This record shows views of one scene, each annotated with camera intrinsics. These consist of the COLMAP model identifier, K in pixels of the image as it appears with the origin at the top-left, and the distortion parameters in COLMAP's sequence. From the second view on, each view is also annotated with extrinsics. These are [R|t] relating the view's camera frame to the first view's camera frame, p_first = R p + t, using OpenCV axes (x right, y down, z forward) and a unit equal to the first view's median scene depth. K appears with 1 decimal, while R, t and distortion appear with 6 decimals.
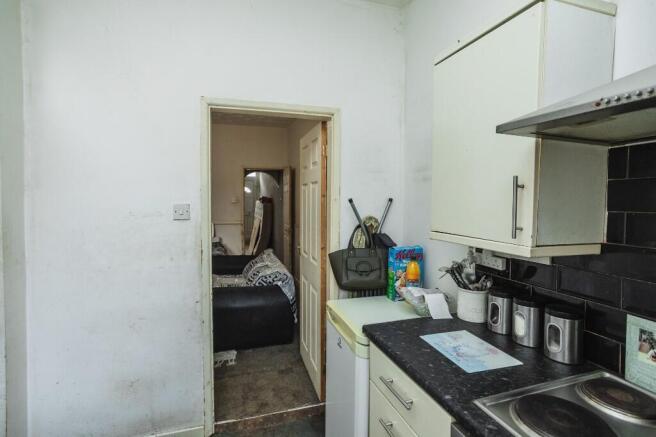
lens RADIAL K [[337.0, 0, 324.5], [0, 337.0, 206.9], [0, 0, 1]] dist [-0.029686, 0.000763]
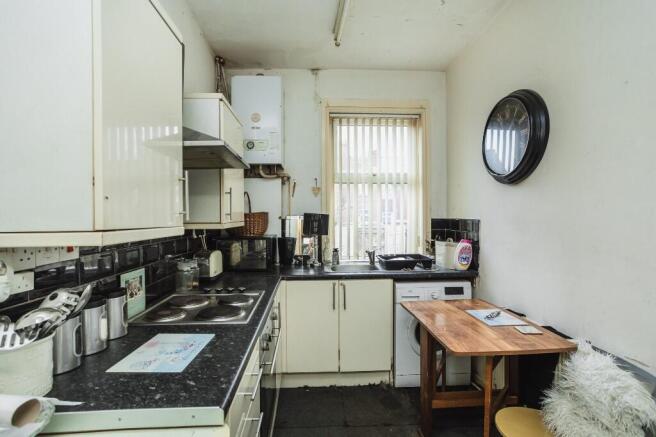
lens RADIAL K [[313.4, 0, 329.0], [0, 313.4, 212.0], [0, 0, 1]] dist [-0.001610, 0.000262]
pose [[-0.966386, -0.000102, 0.257094, -0.220815], [0.003938, 0.999877, 0.015198, 0.036473], [-0.257064, 0.015700, -0.966267, 1.729219]]
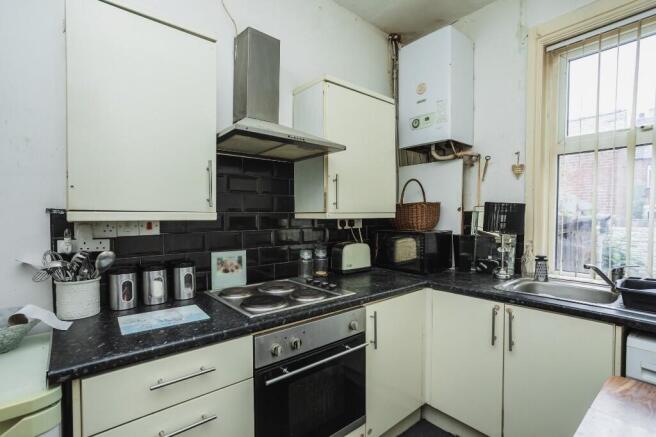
lens RADIAL K [[315.3, 0, 328.0], [0, 315.3, 218.5], [0, 0, 1]] dist [-0.001809, 0.001235]
pose [[-0.390708, -0.023760, 0.920208, -0.694484], [0.021836, 0.999146, 0.035070, 0.089767], [-0.920256, 0.033796, -0.389856, 0.912946]]
